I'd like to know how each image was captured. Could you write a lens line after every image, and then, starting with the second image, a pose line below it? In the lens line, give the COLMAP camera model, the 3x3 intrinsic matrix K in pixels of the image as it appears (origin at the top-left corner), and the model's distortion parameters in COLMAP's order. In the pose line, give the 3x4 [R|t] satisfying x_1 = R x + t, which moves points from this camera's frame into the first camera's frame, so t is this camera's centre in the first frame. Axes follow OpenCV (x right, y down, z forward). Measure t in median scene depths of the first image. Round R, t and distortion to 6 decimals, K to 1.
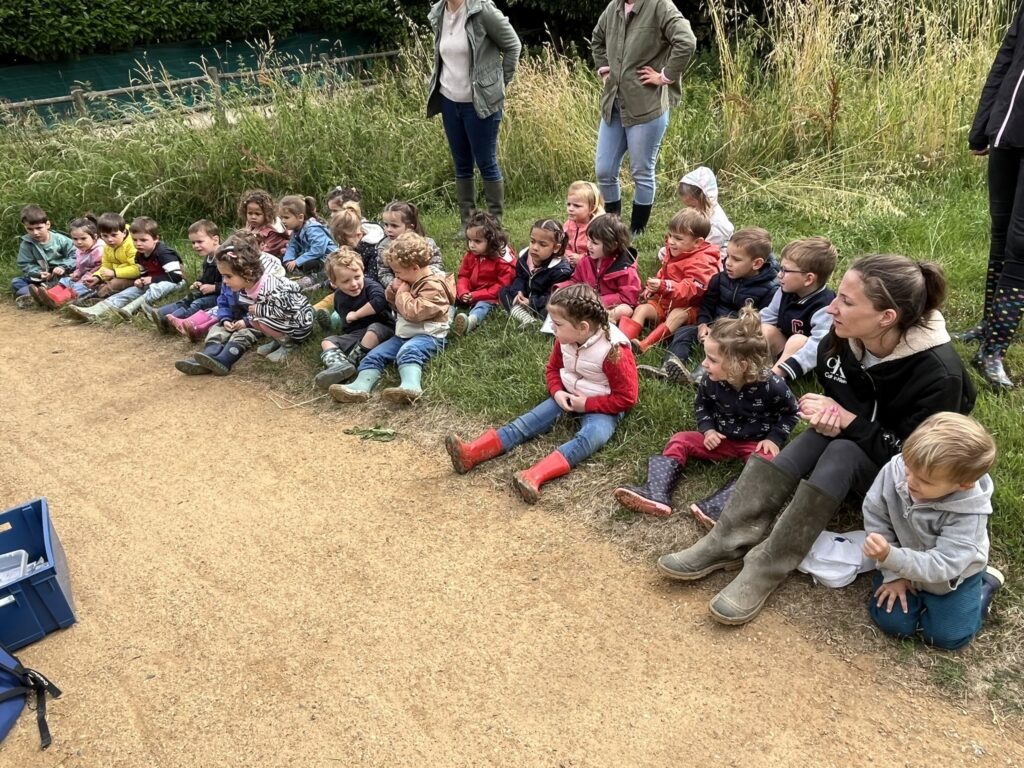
lens RADIAL K [[716.9, 0, 512.0], [0, 716.9, 384.8], [0, 0, 1]] dist [-0.004360, -0.006324]
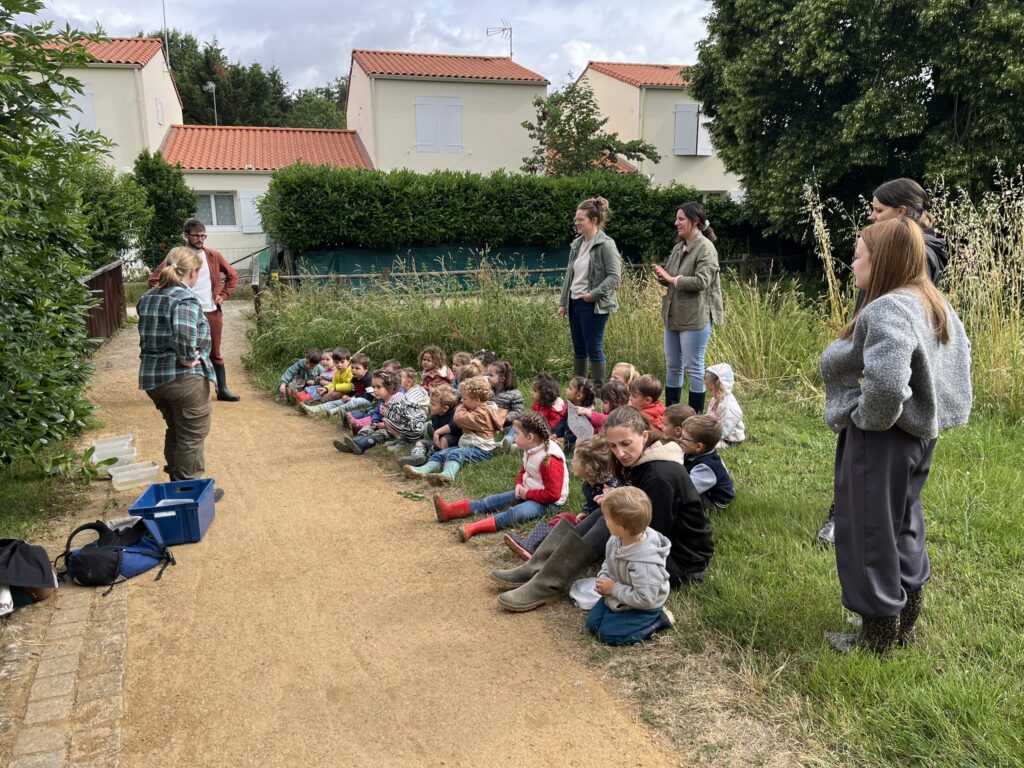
lens RADIAL K [[783.6, 0, 512.9], [0, 783.6, 381.1], [0, 0, 1]] dist [0.062439, -0.082364]
pose [[0.908880, 0.141874, -0.392185, 0.420801], [-0.246461, 0.941307, -0.230647, 0.117469], [0.336444, 0.306289, 0.890501, -0.314275]]
